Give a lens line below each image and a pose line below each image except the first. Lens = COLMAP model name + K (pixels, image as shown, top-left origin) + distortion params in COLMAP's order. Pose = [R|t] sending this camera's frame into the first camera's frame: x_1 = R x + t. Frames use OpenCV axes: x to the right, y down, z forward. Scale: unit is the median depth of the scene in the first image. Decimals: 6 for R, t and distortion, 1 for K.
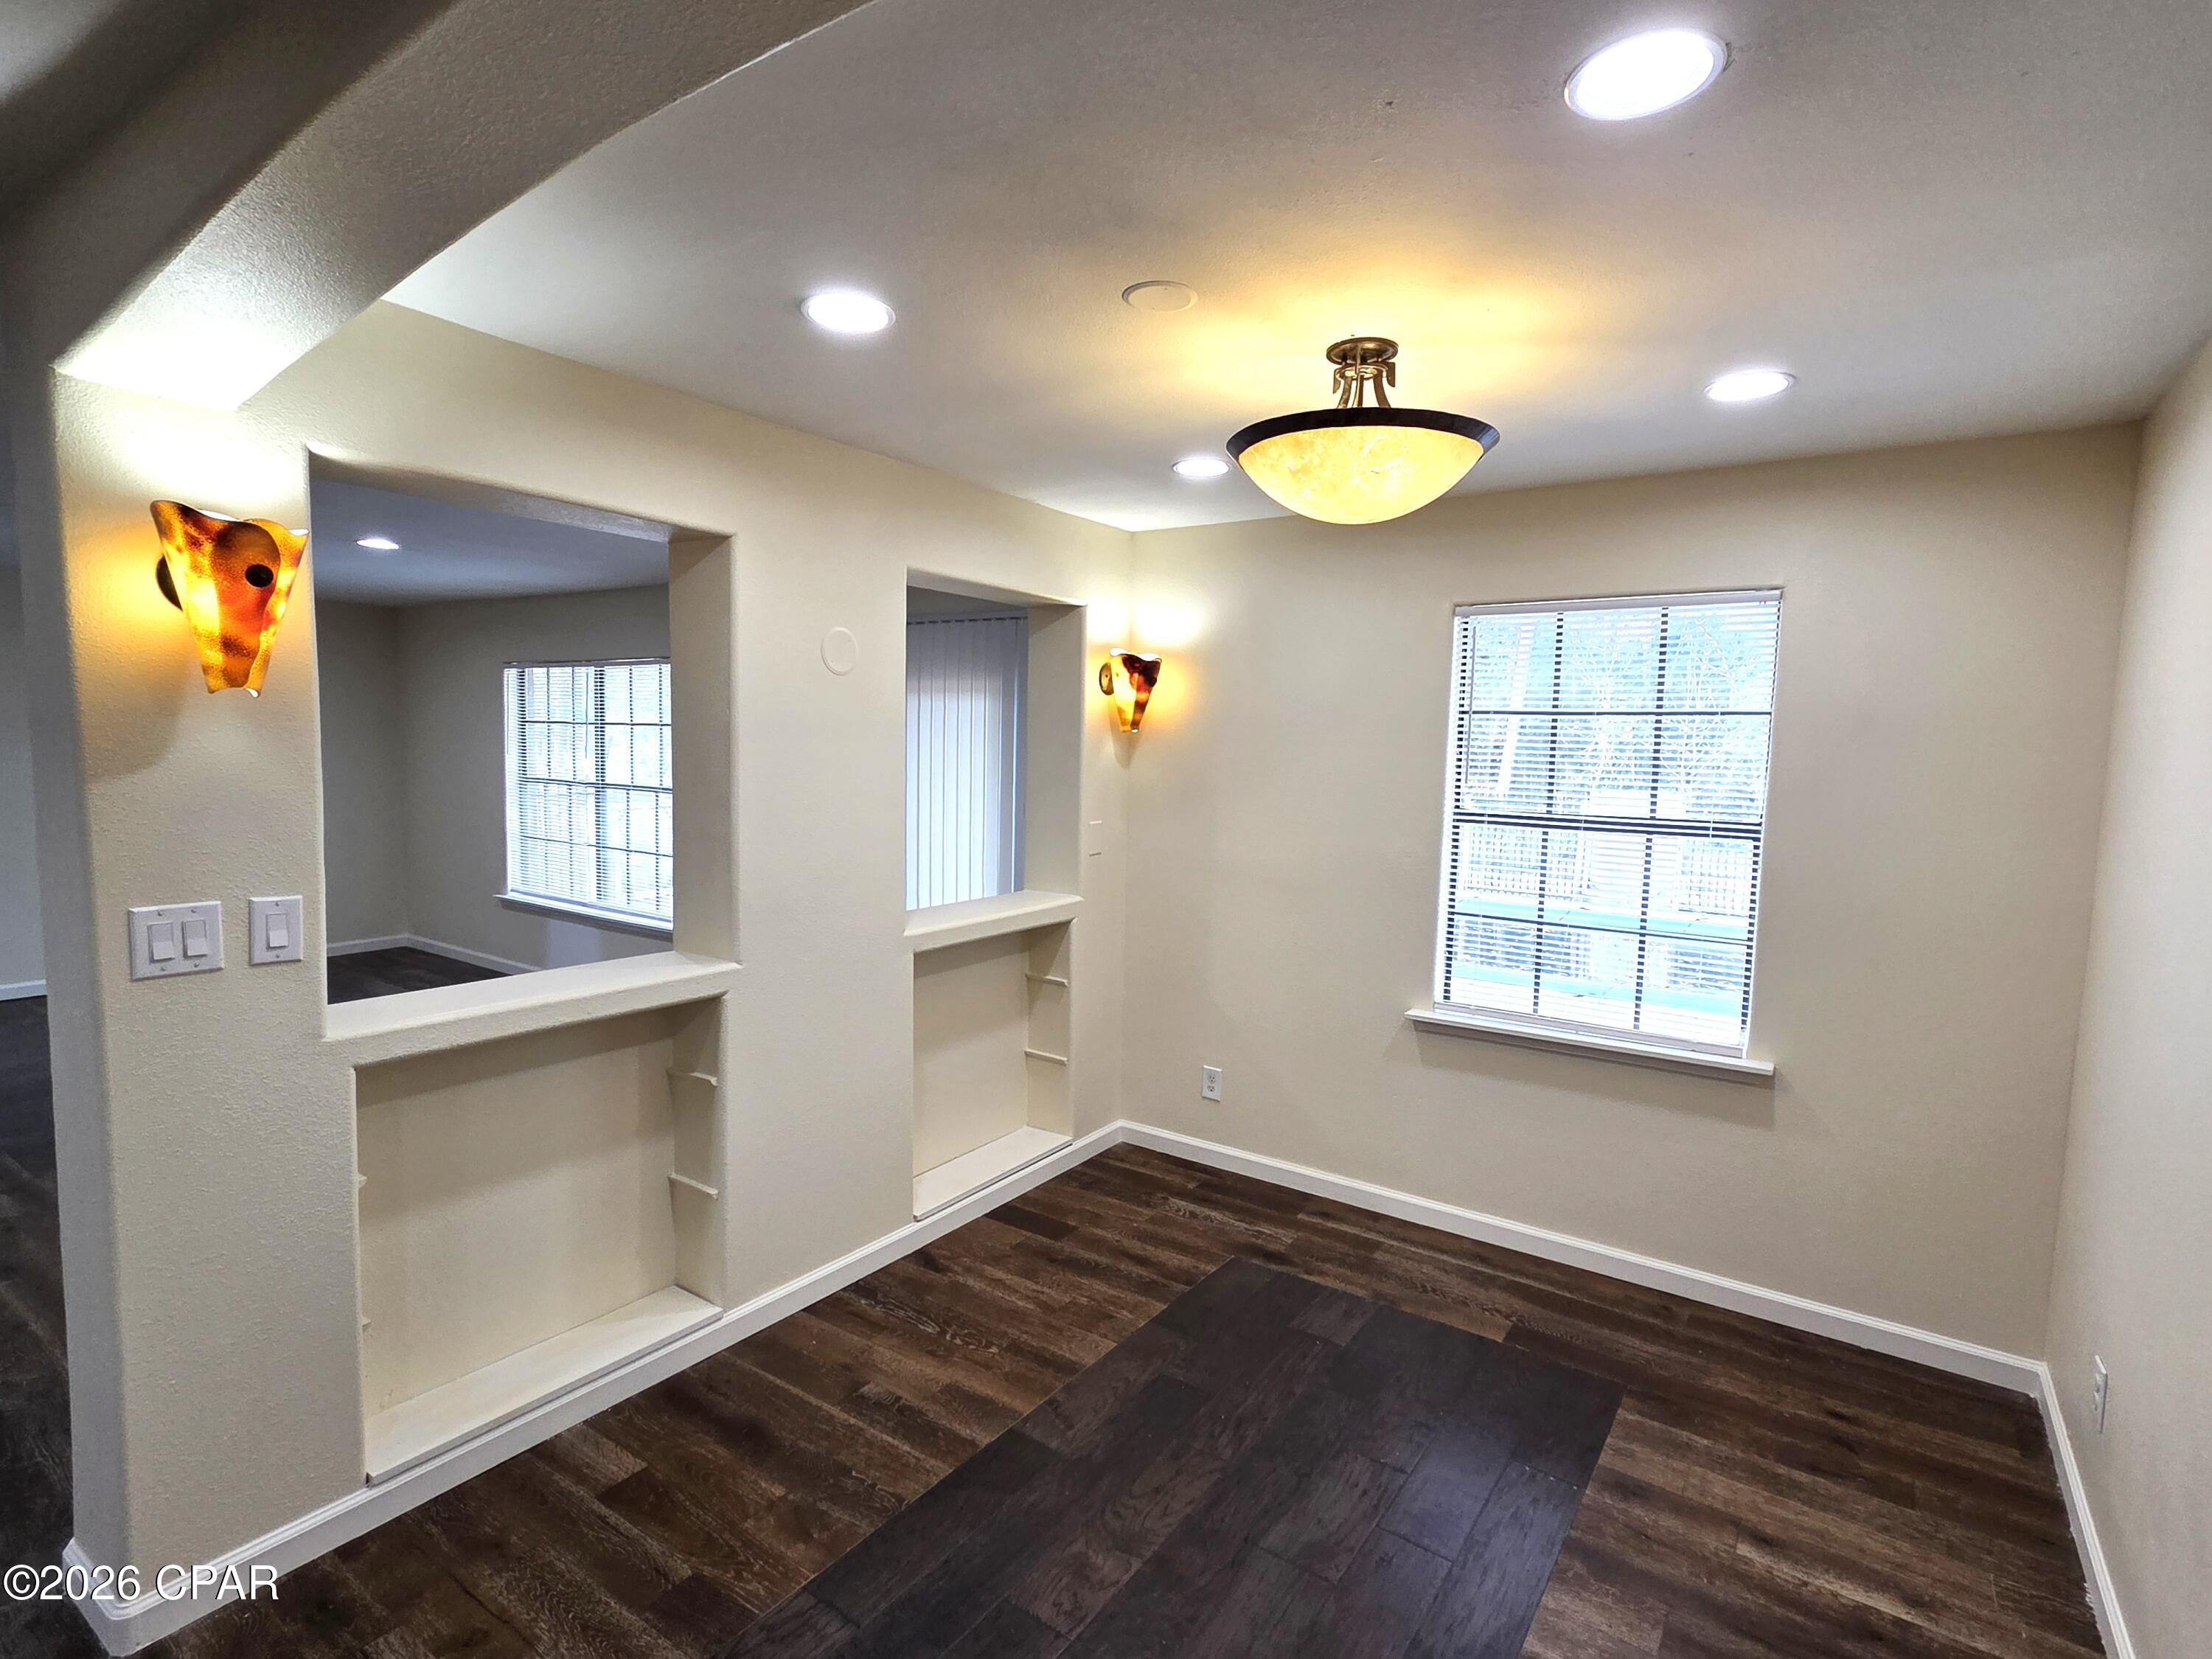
lens RADIAL K [[1094.4, 0, 1115.0], [0, 1094.4, 844.9], [0, 0, 1]] dist [0.005890, 0.000086]
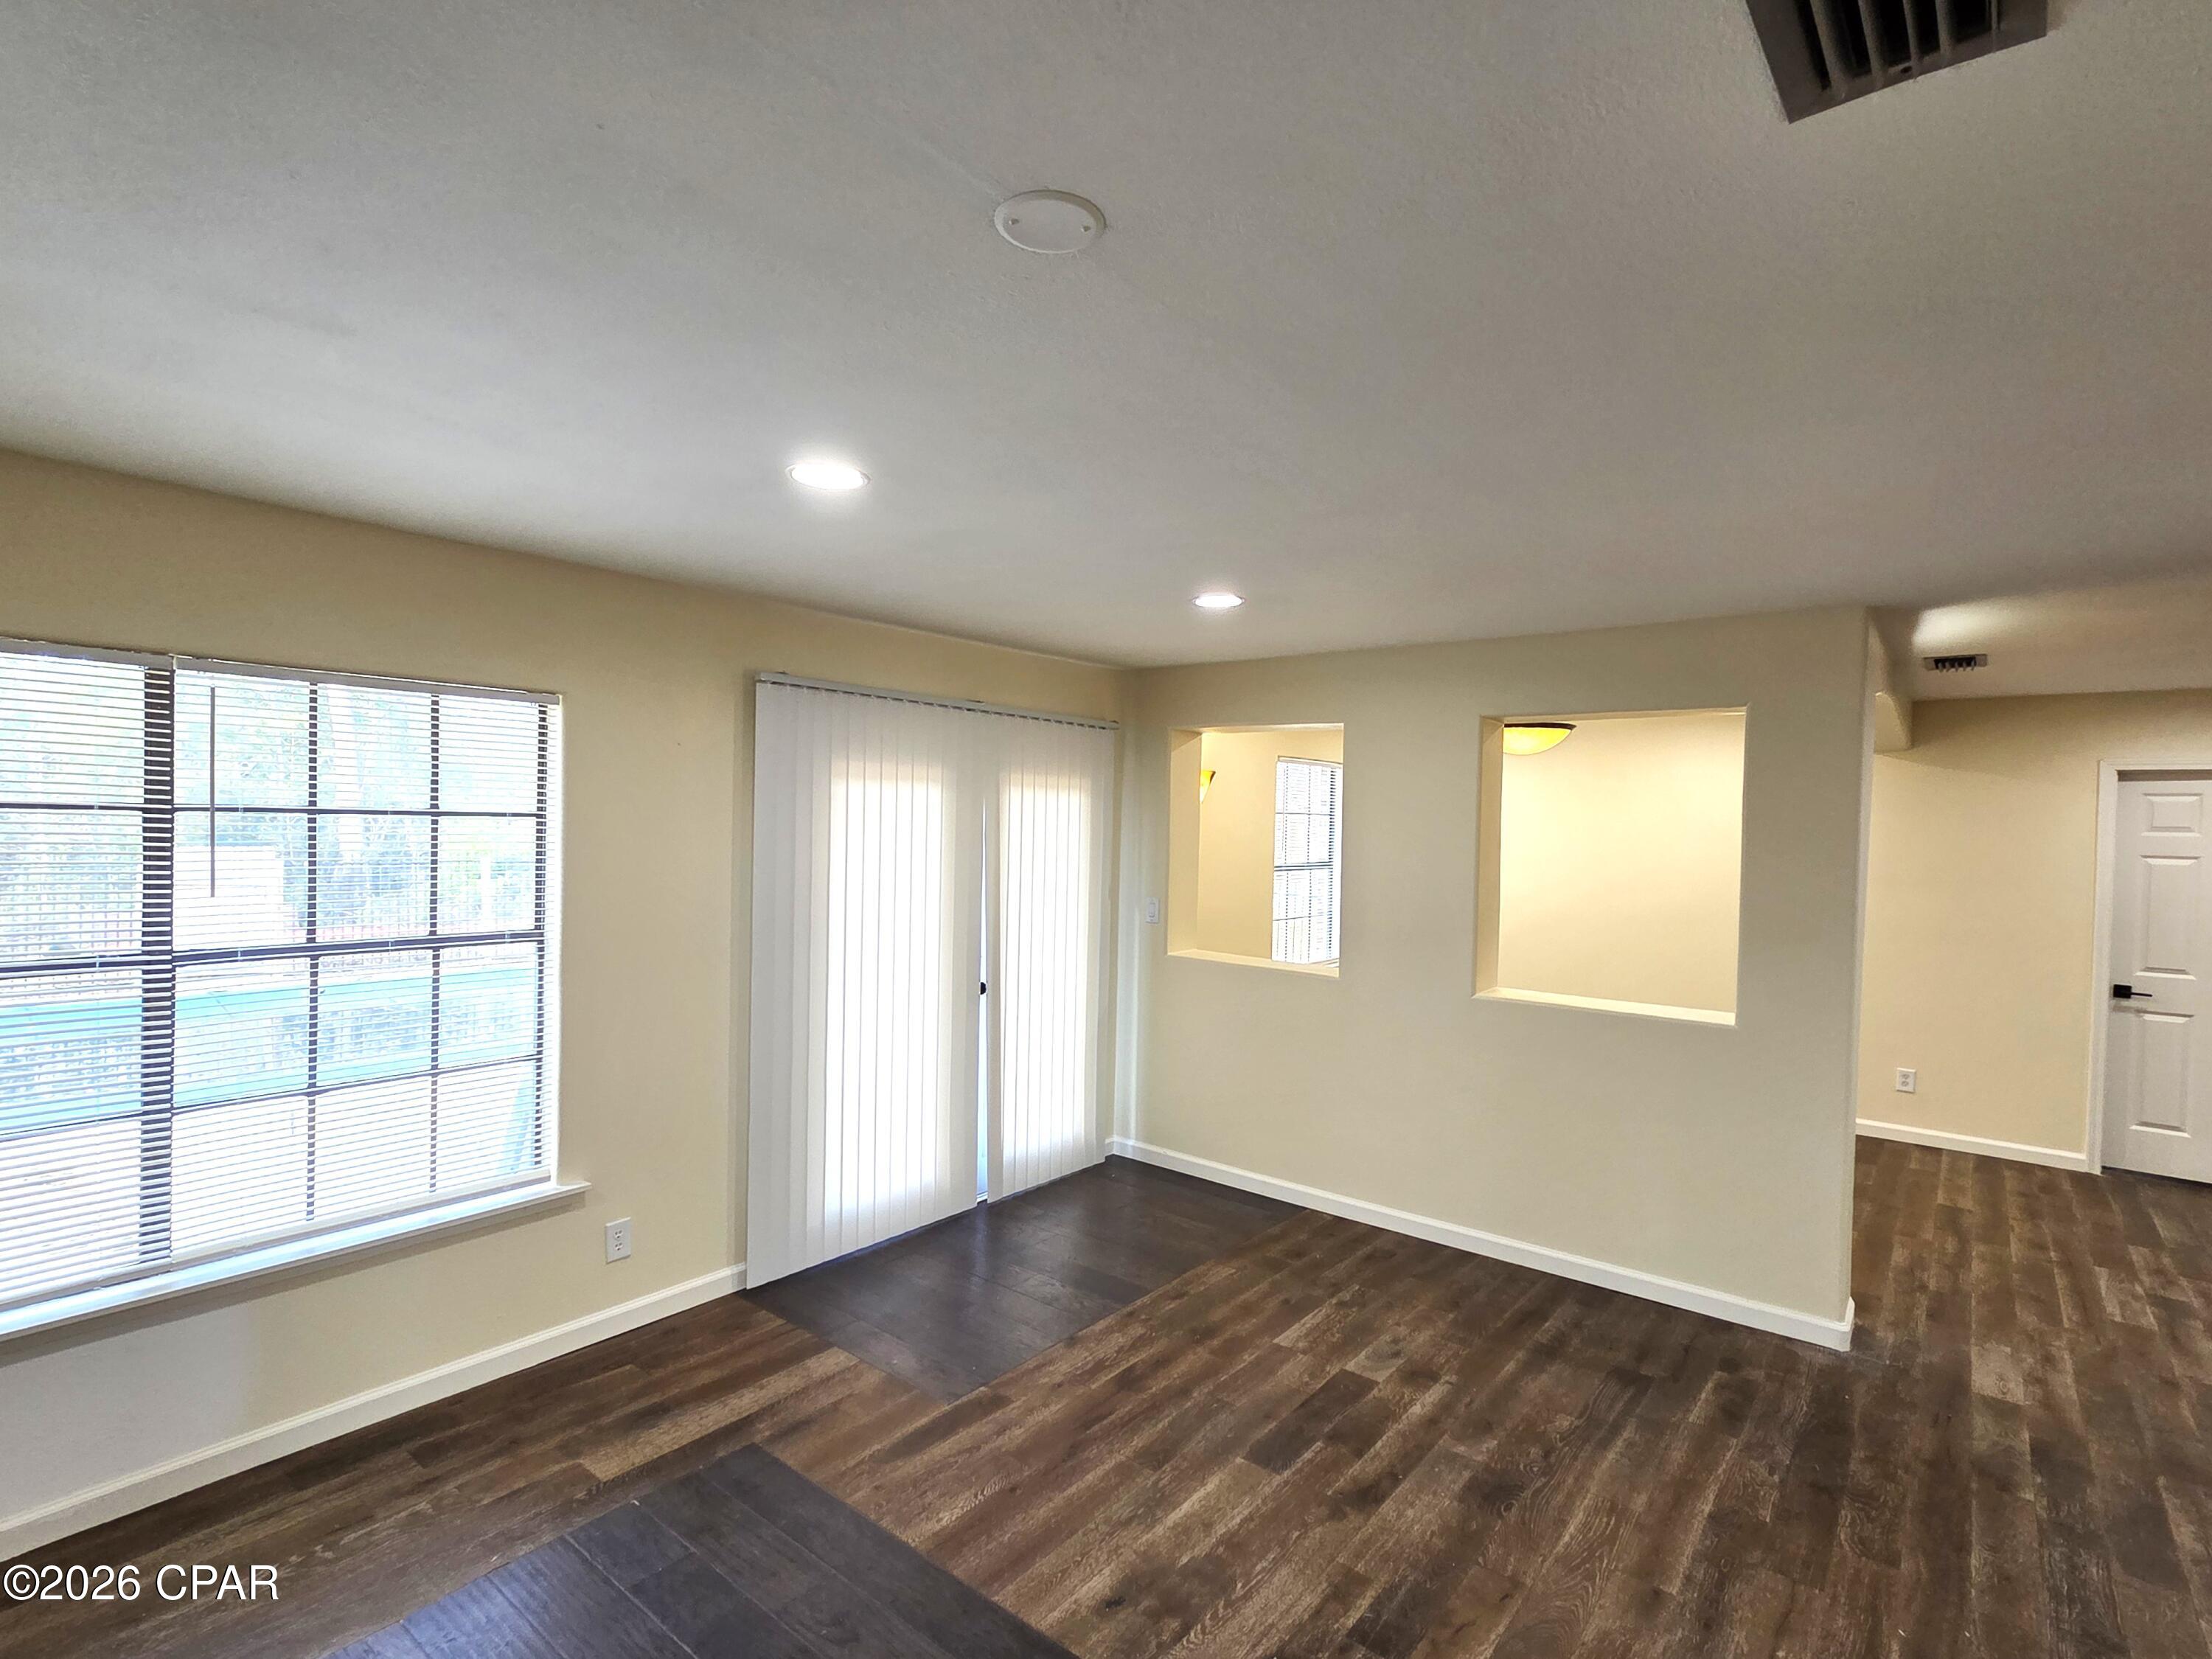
lens RADIAL K [[1094.4, 0, 1124.4], [0, 1094.4, 833.6], [0, 0, 1]] dist [0.005890, 0.000086]
pose [[0.058628, -0.037205, 0.997586, -1.729906], [0.071859, 0.996870, 0.032955, -0.180632], [-0.995690, 0.069754, 0.061118, 1.259670]]
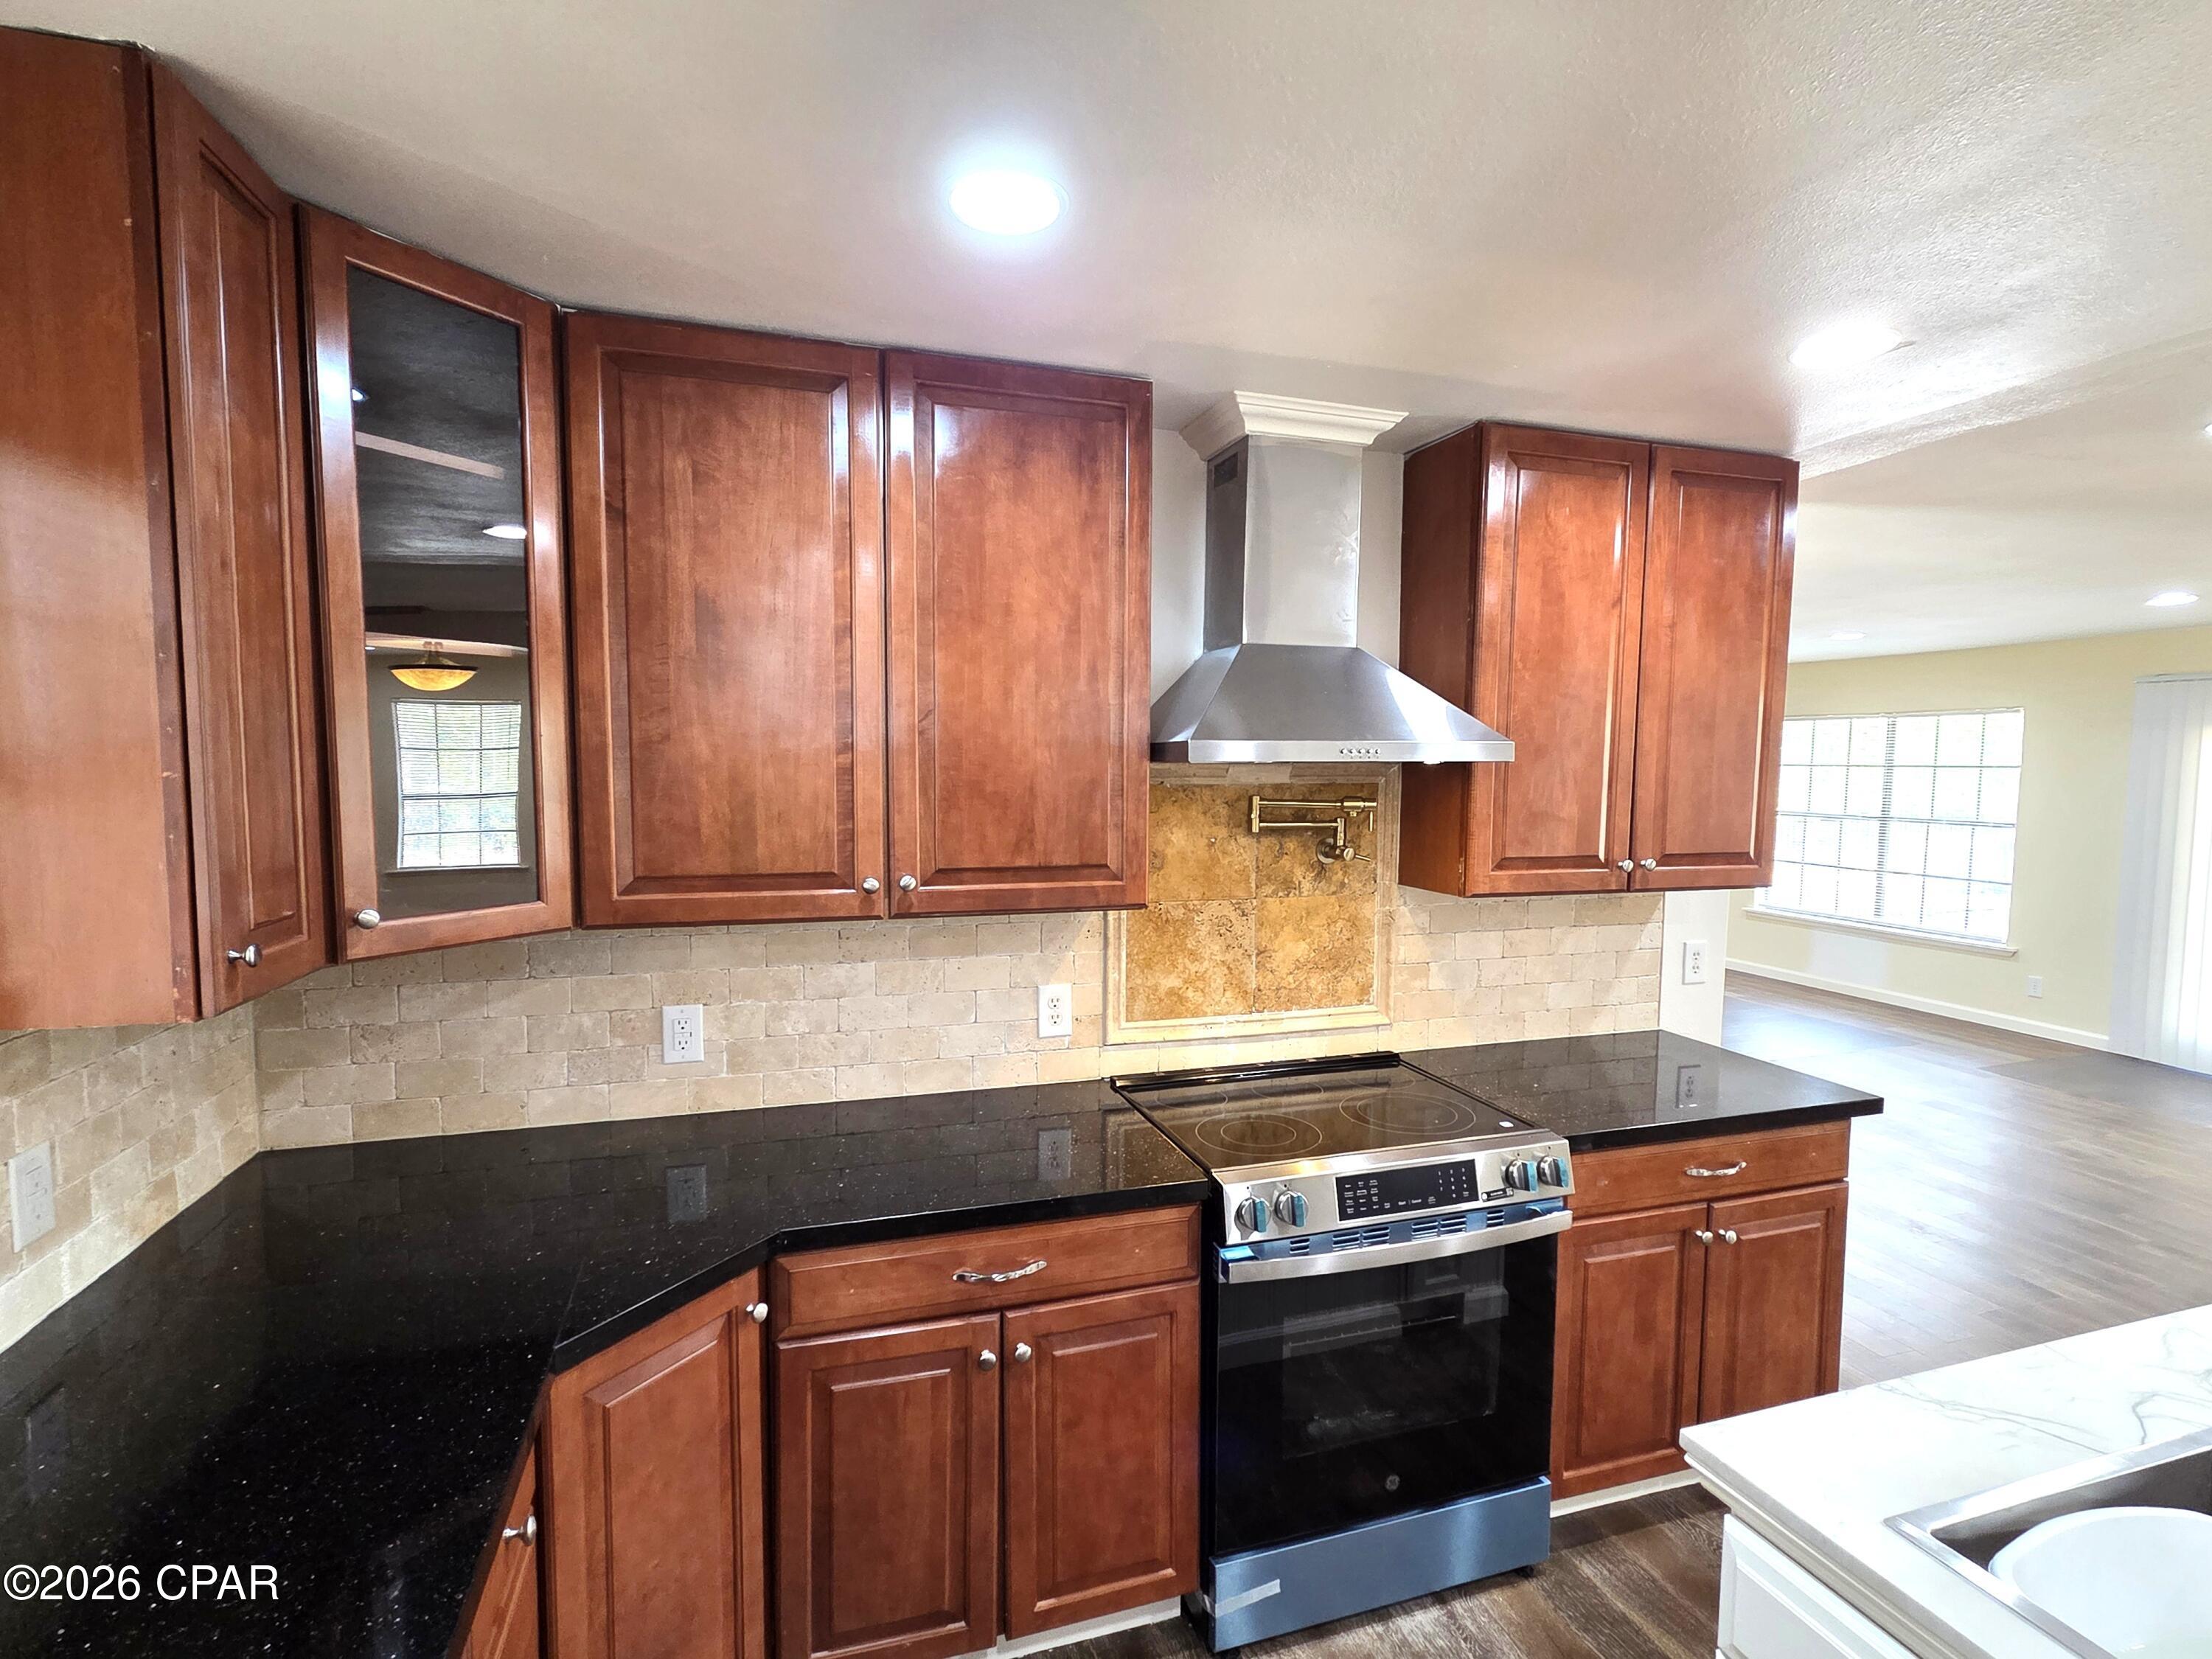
lens RADIAL K [[1094.4, 0, 1105.7], [0, 1094.4, 843.1], [0, 0, 1]] dist [0.005890, 0.000086]
pose [[0.789198, 0.030583, -0.613376, -0.827993], [-0.049011, 0.998710, -0.013265, 0.055734], [0.612179, 0.040531, 0.789679, -0.870865]]
